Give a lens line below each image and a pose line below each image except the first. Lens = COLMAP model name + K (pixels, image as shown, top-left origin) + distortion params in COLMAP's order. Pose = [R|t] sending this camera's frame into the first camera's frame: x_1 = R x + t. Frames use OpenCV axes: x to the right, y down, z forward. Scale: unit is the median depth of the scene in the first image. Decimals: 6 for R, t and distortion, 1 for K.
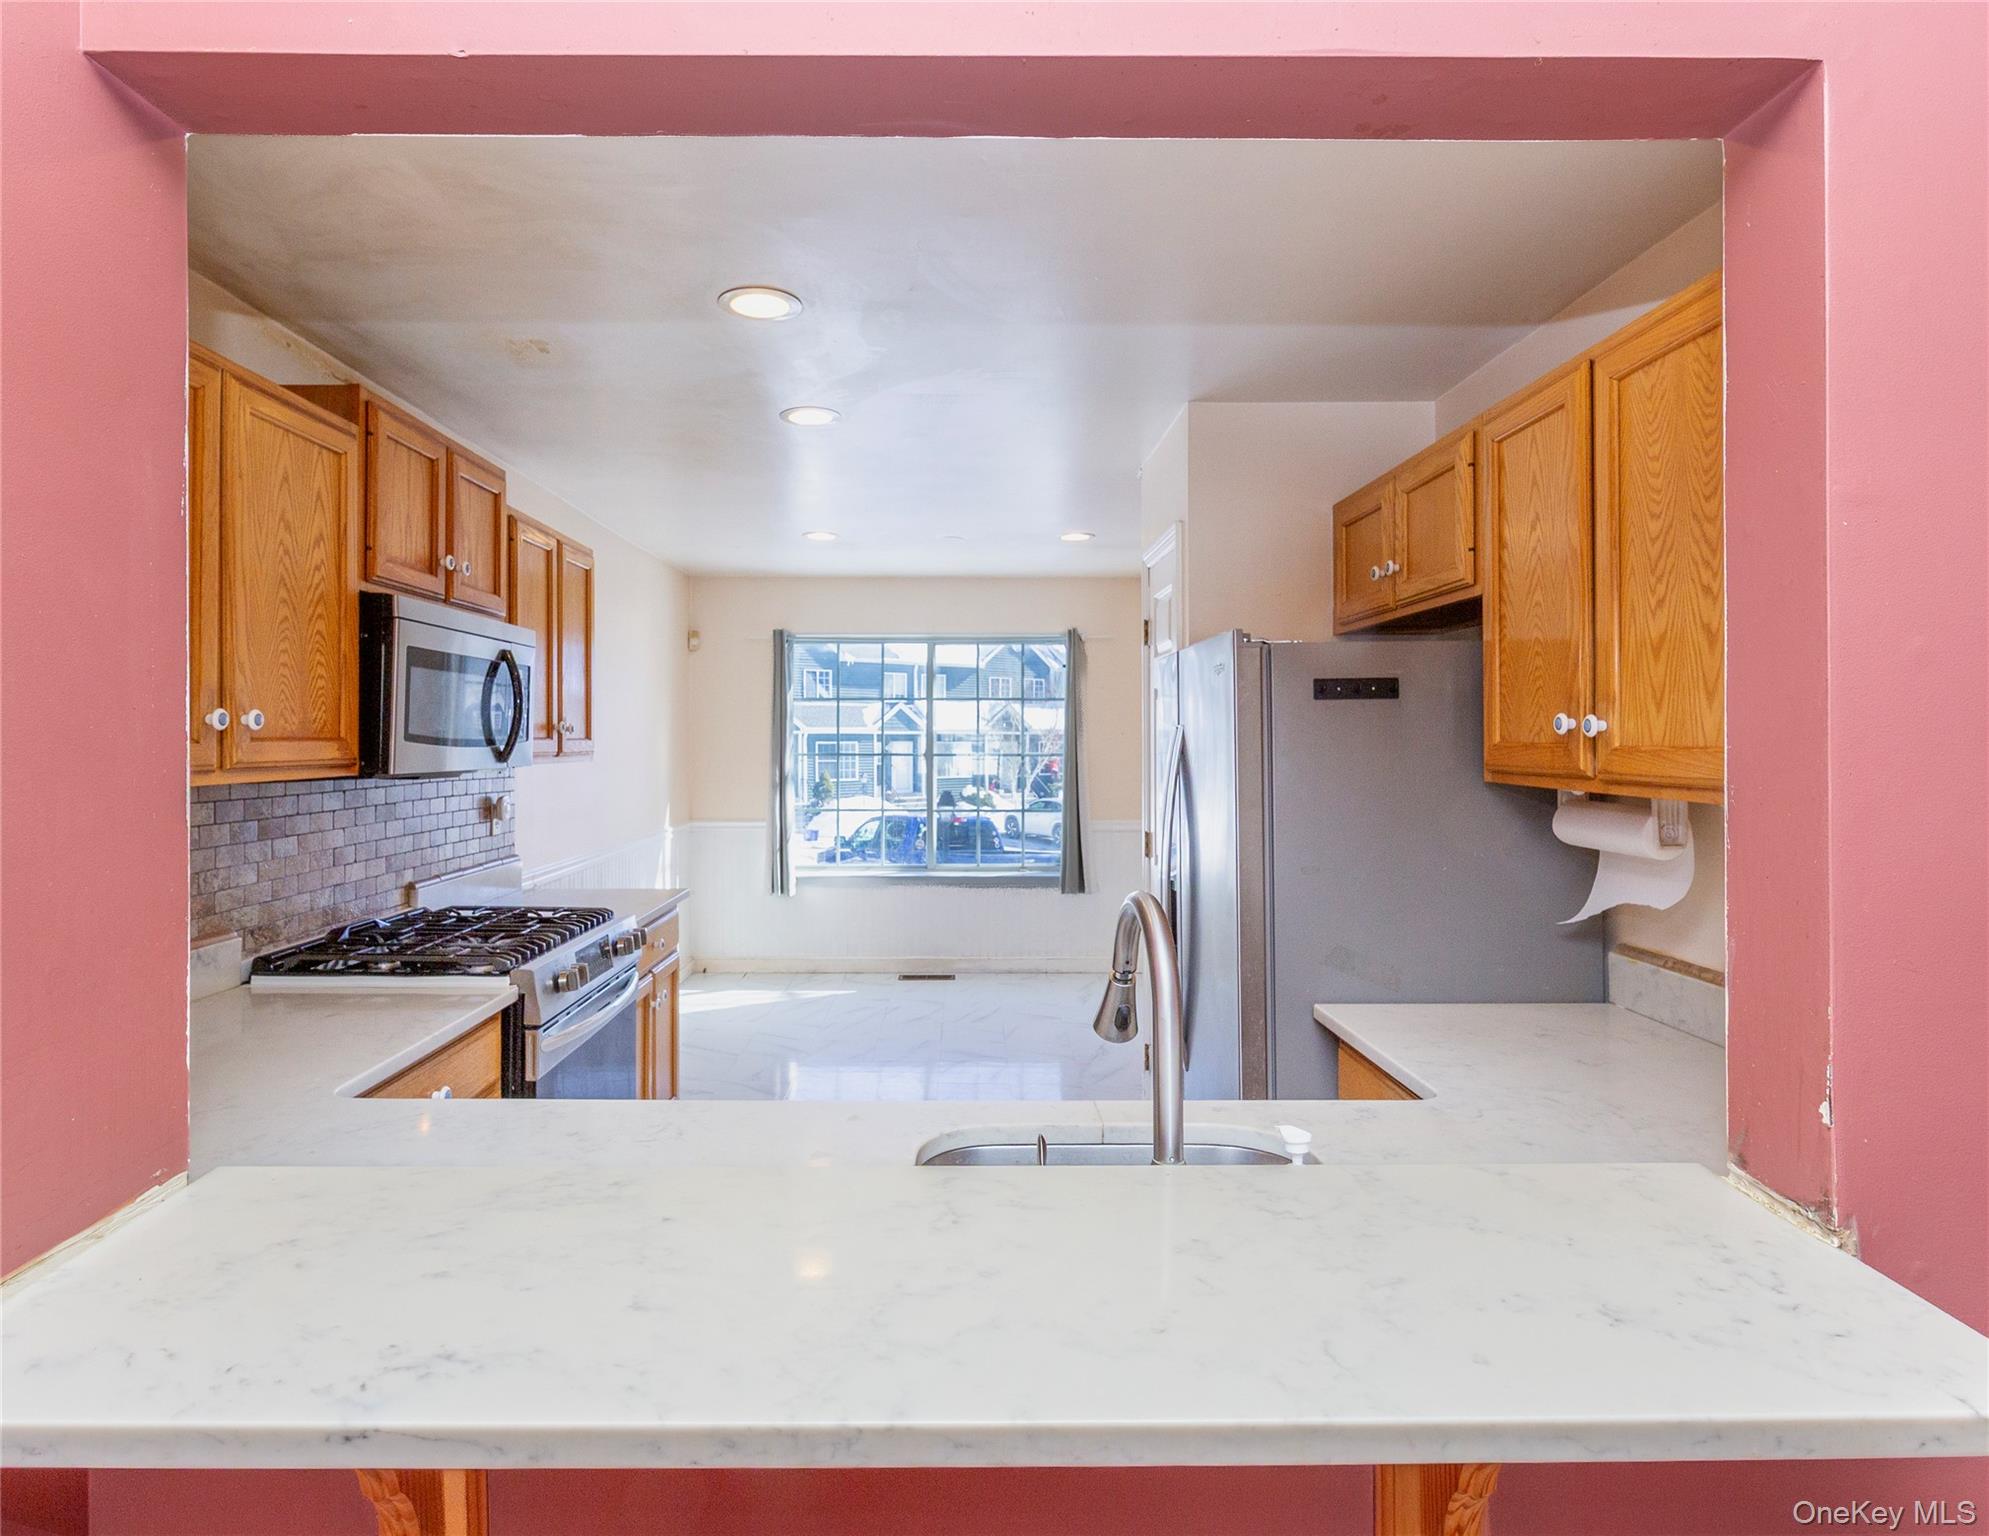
lens RADIAL K [[1056.1, 0, 942.1], [0, 1056.1, 727.7], [0, 0, 1]] dist [0.000043, -0.000034]
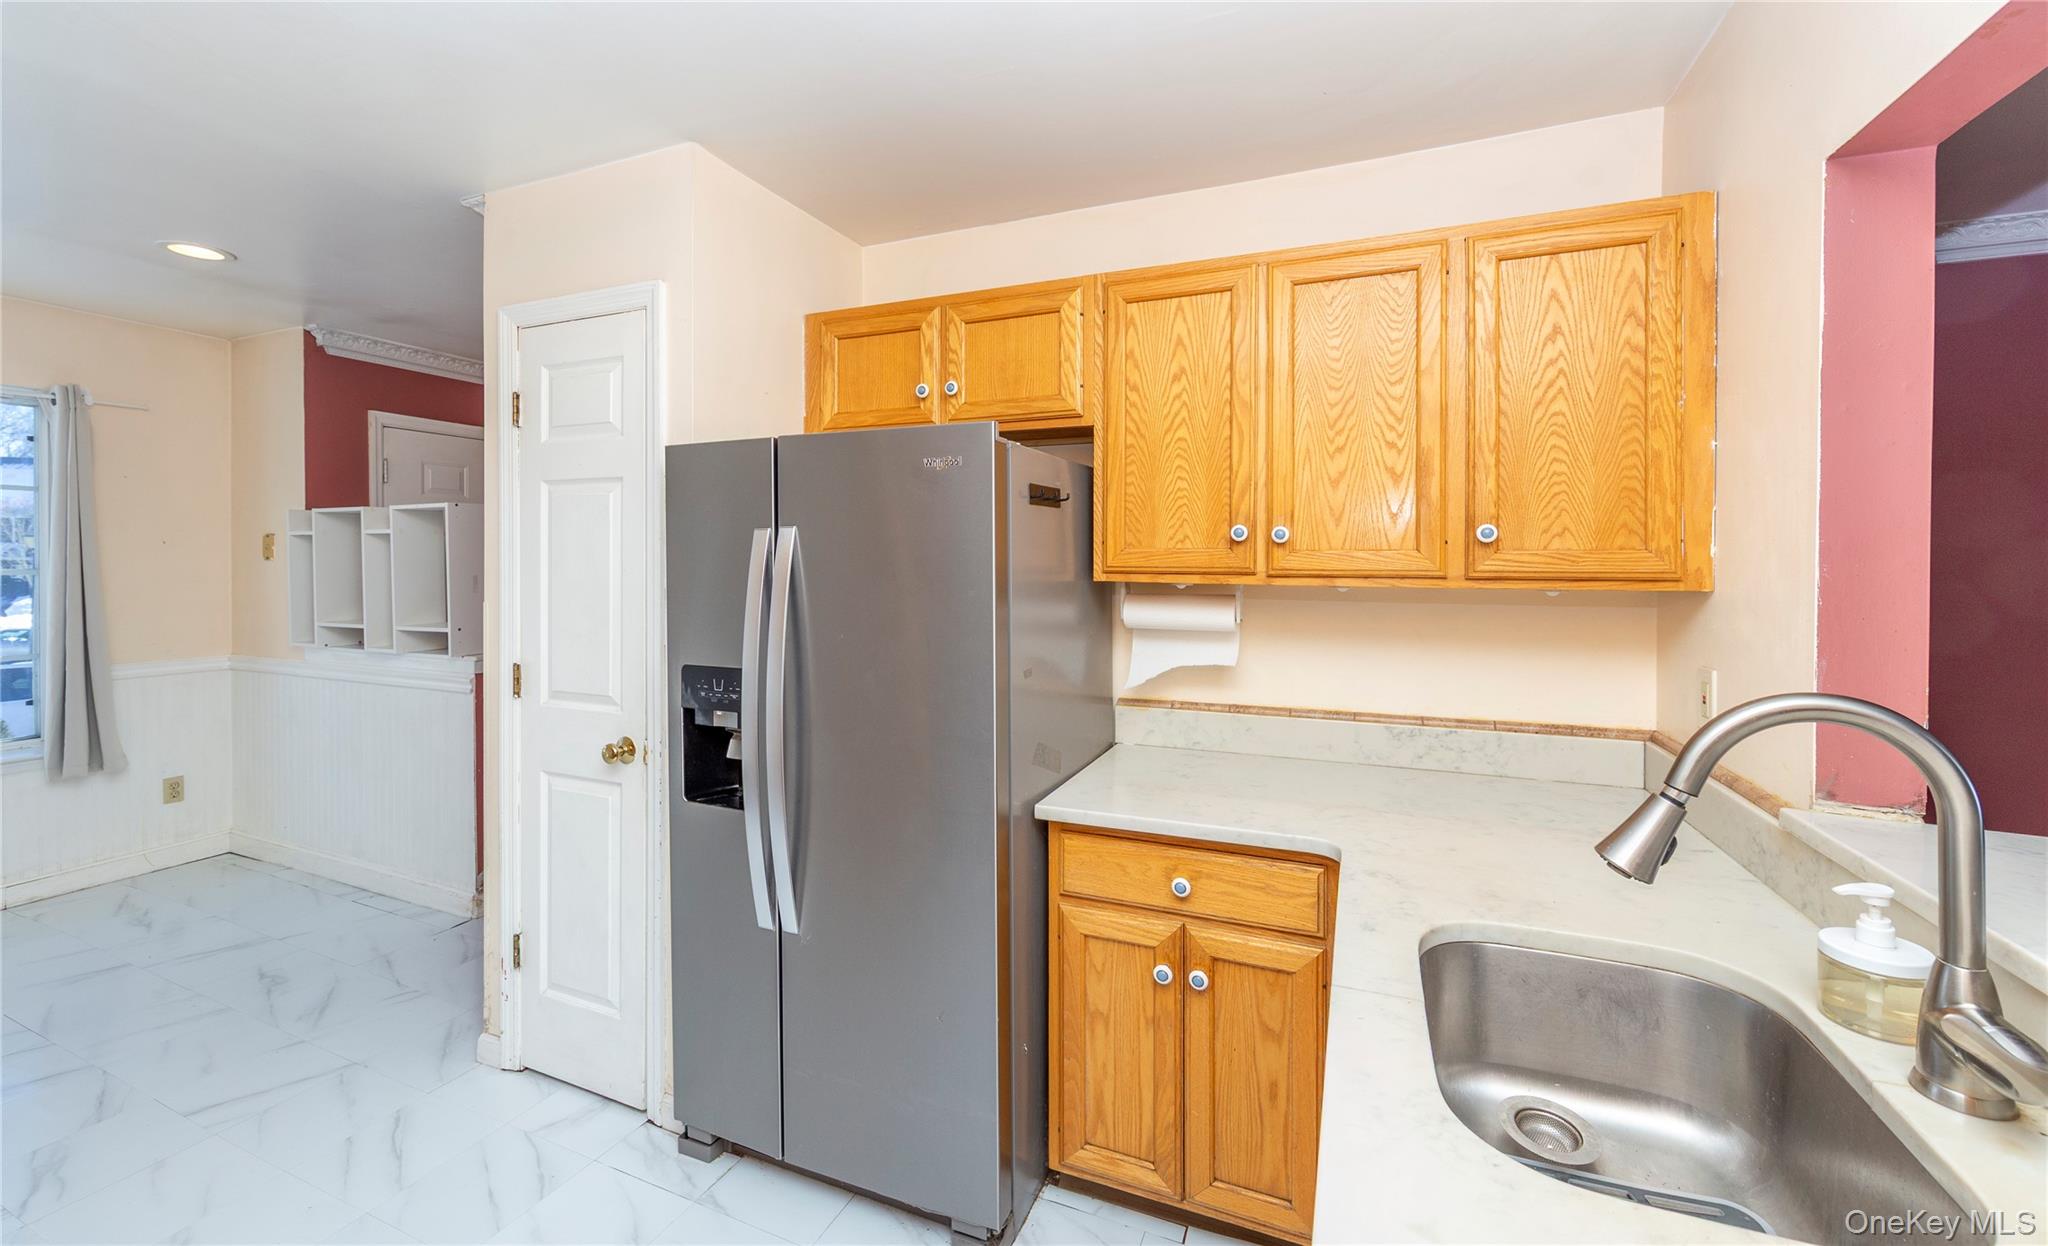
lens RADIAL K [[828.8, 0, 1004.4], [0, 828.8, 556.0], [0, 0, 1]] dist [0.000307, 0.000063]
pose [[0.384346, 0.003977, 0.923180, -0.529253], [-0.013809, 0.999904, 0.001441, 0.030503], [-0.923086, -0.013302, 0.384364, 0.975652]]
